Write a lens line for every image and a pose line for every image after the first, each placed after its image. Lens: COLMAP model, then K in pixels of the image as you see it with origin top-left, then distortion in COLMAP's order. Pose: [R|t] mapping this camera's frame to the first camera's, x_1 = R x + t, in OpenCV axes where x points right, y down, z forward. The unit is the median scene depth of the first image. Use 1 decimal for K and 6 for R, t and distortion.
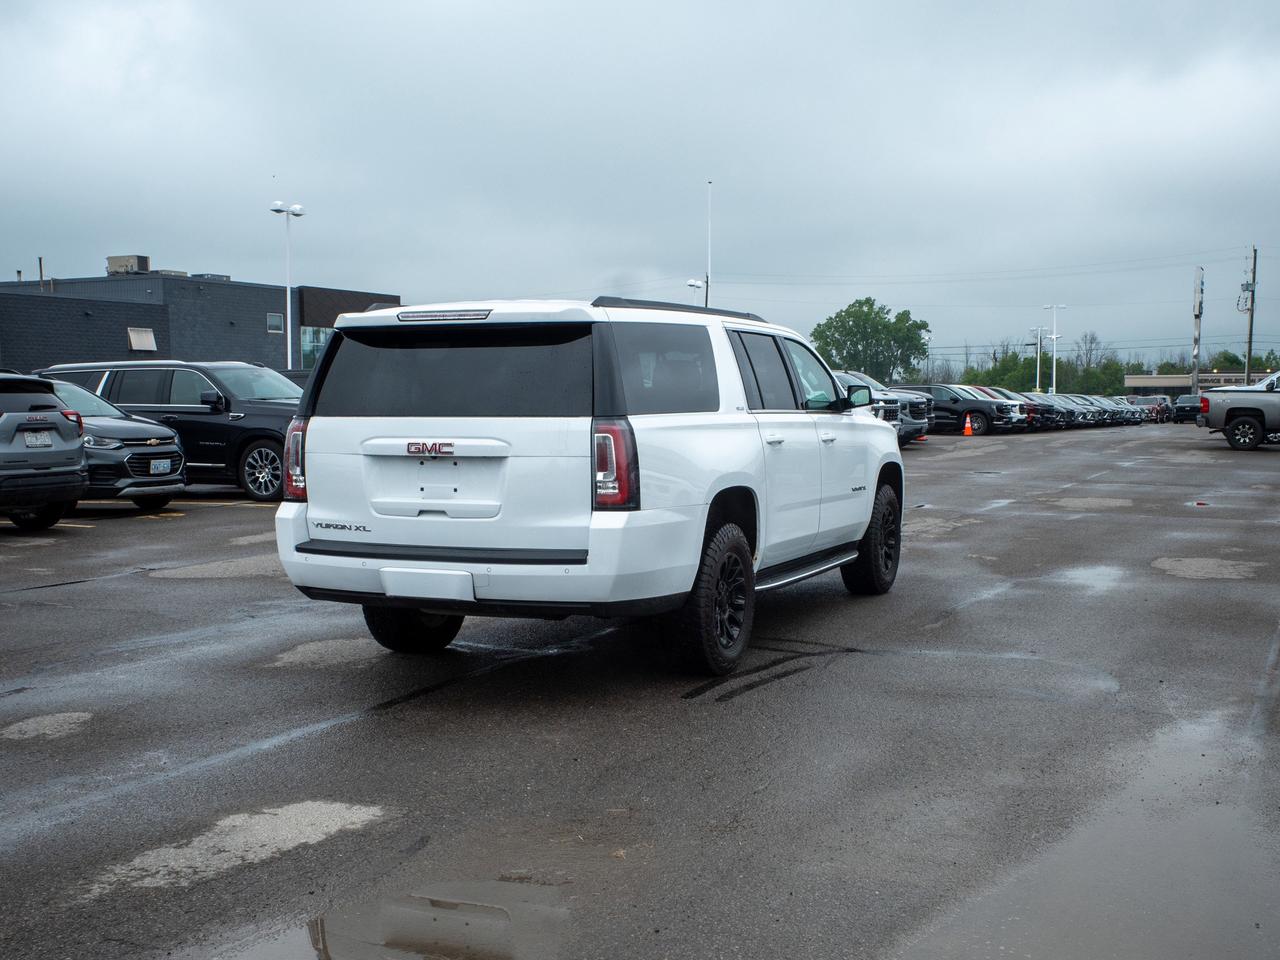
lens RADIAL K [[1501.1, 0, 655.7], [0, 1501.1, 556.9], [0, 0, 1]] dist [-0.059931, 0.000000]
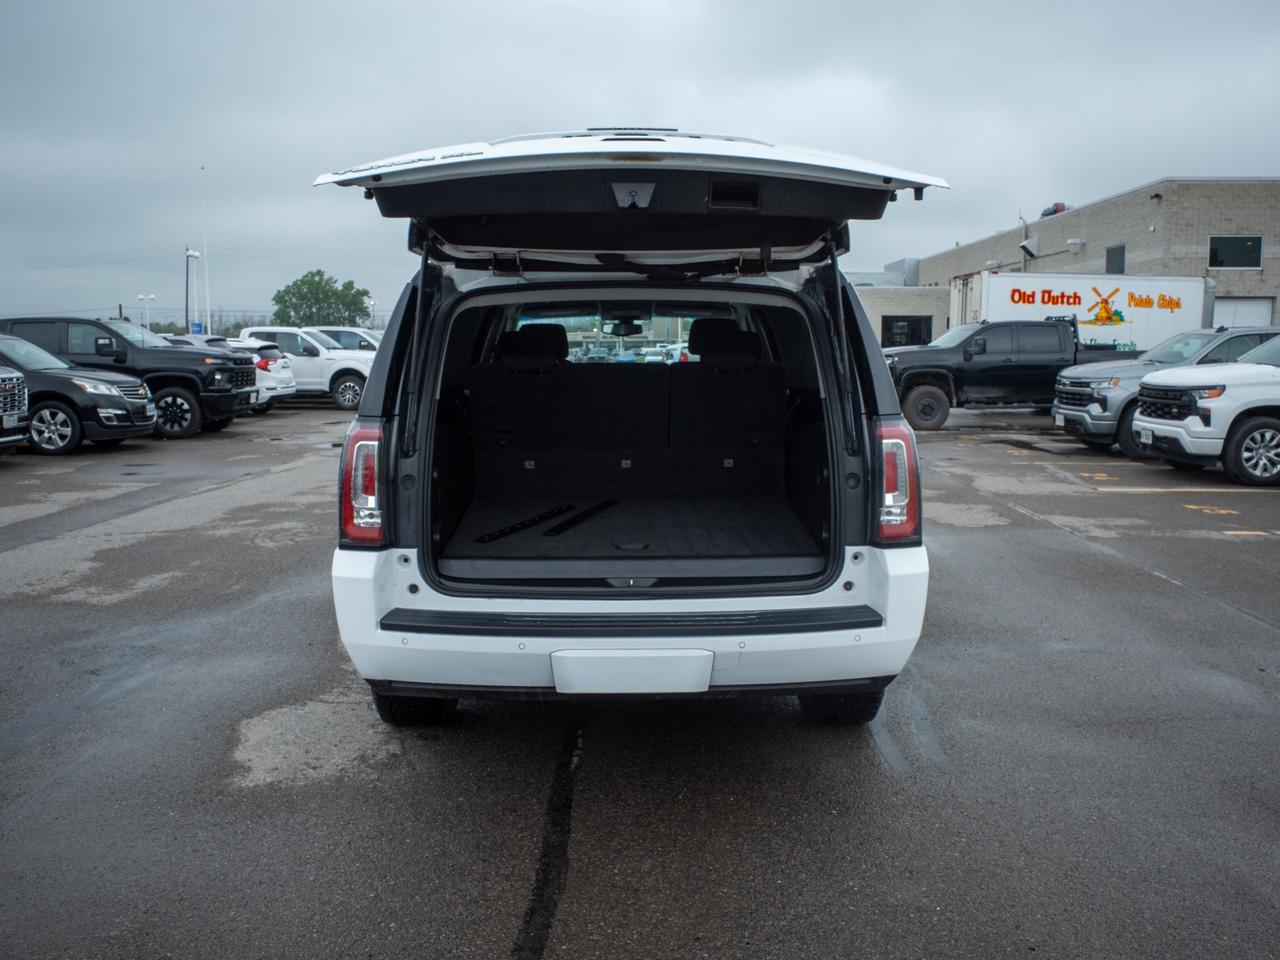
lens RADIAL K [[1180.9, 0, 627.2], [0, 1180.9, 463.8], [0, 0, 1]] dist [-0.050445, 0.000000]
pose [[0.921241, -0.037998, 0.387131, -0.302454], [0.041689, 0.999130, -0.001138, -0.062455], [-0.386751, 0.017188, 0.922024, 0.446562]]
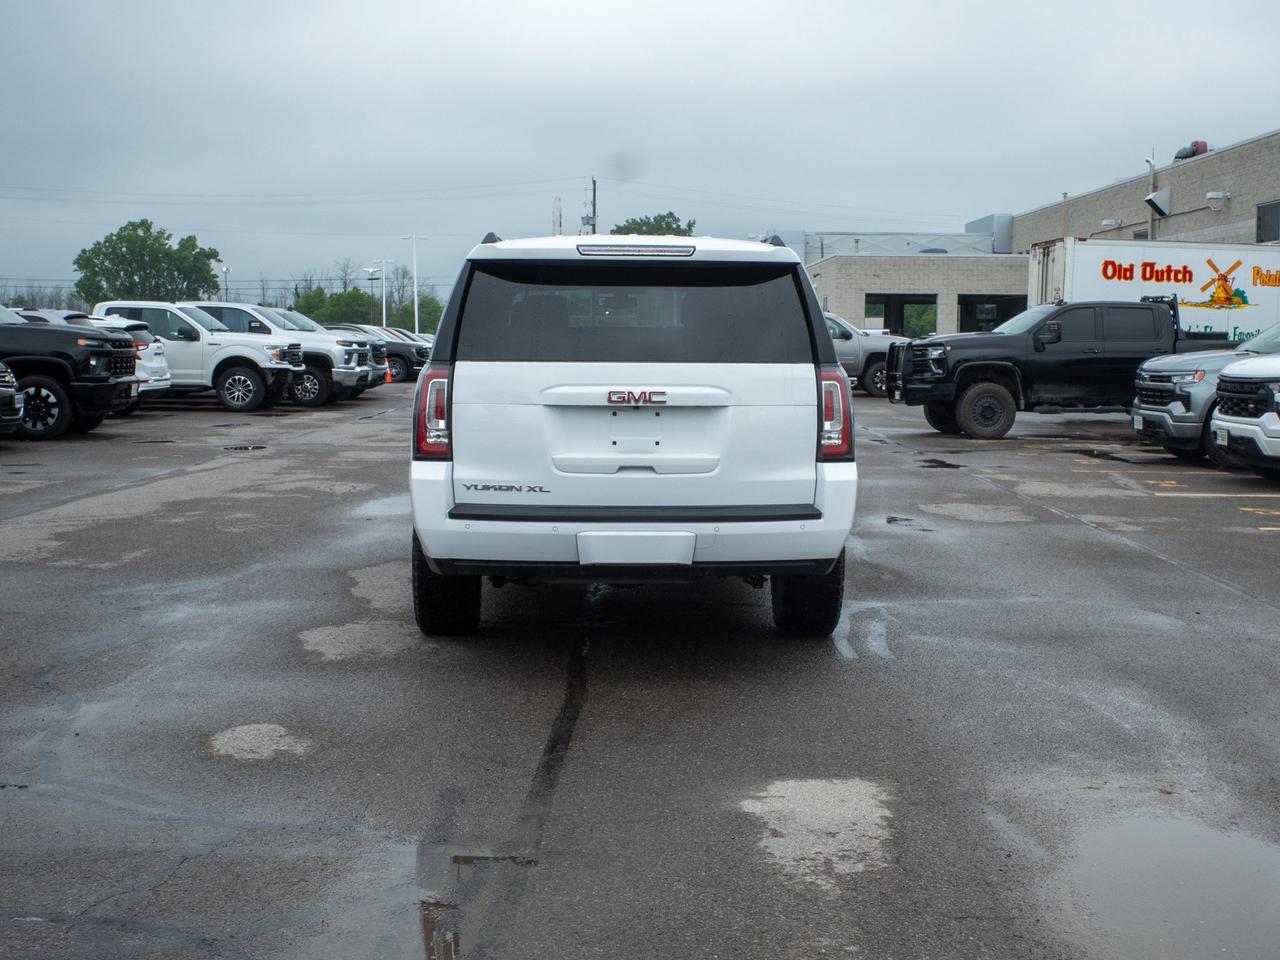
lens RADIAL K [[1752.4, 0, 651.3], [0, 1752.4, 490.1], [0, 0, 1]] dist [-0.063628, 0.000000]
pose [[0.909016, -0.027569, 0.415848, -0.497664], [0.035806, 0.999286, -0.012020, -0.003251], [-0.415220, 0.025816, 0.909355, 0.035291]]
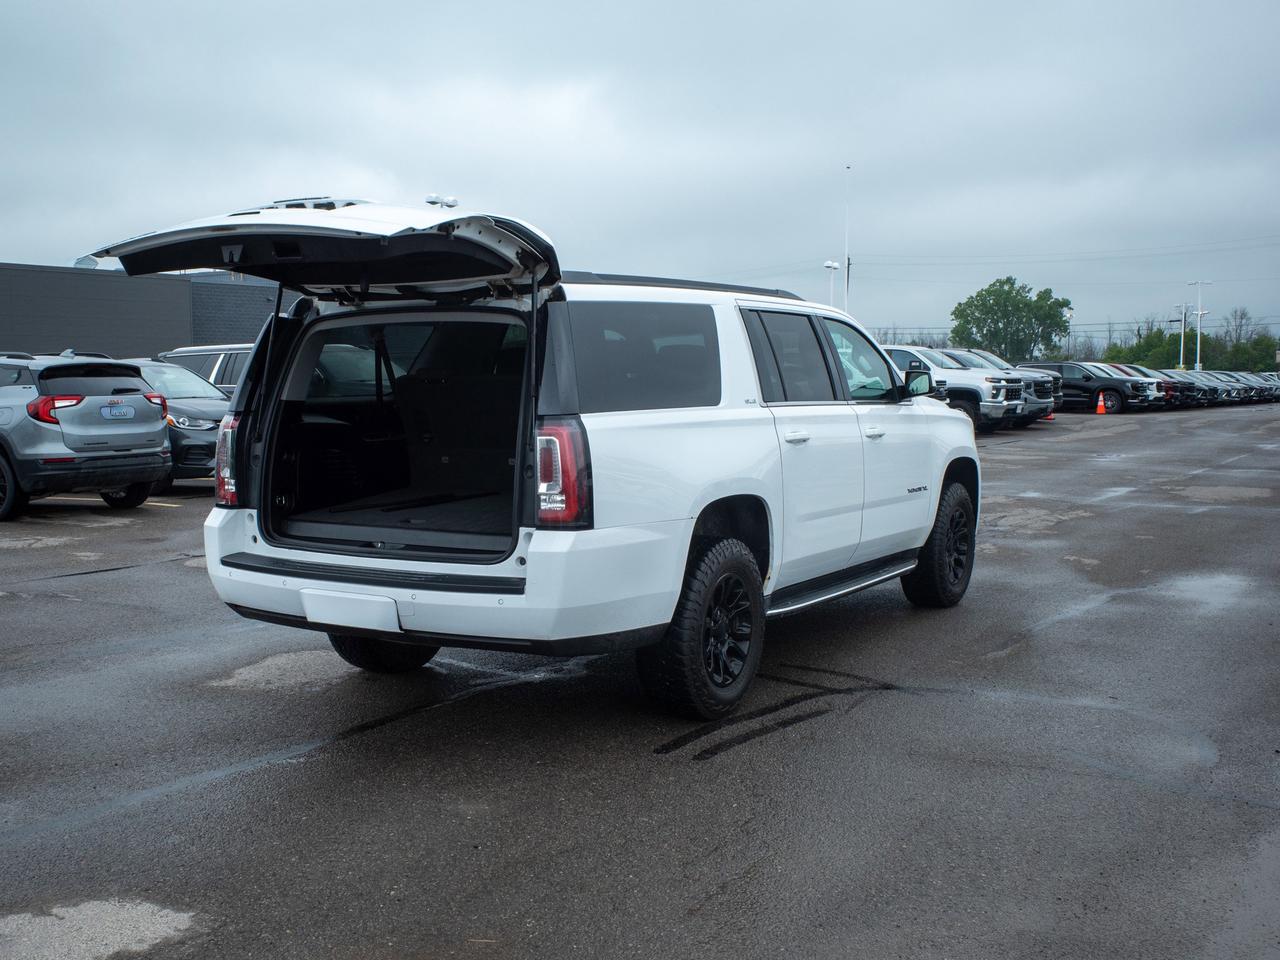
lens RADIAL K [[1401.5, 0, 532.3], [0, 1401.5, 495.2], [0, 0, 1]] dist [-0.041422, 0.000000]
pose [[0.982220, 0.013464, -0.187249, 0.084812], [-0.017152, 0.999689, -0.018086, -0.029638], [0.186948, 0.020976, 0.982146, 0.200400]]
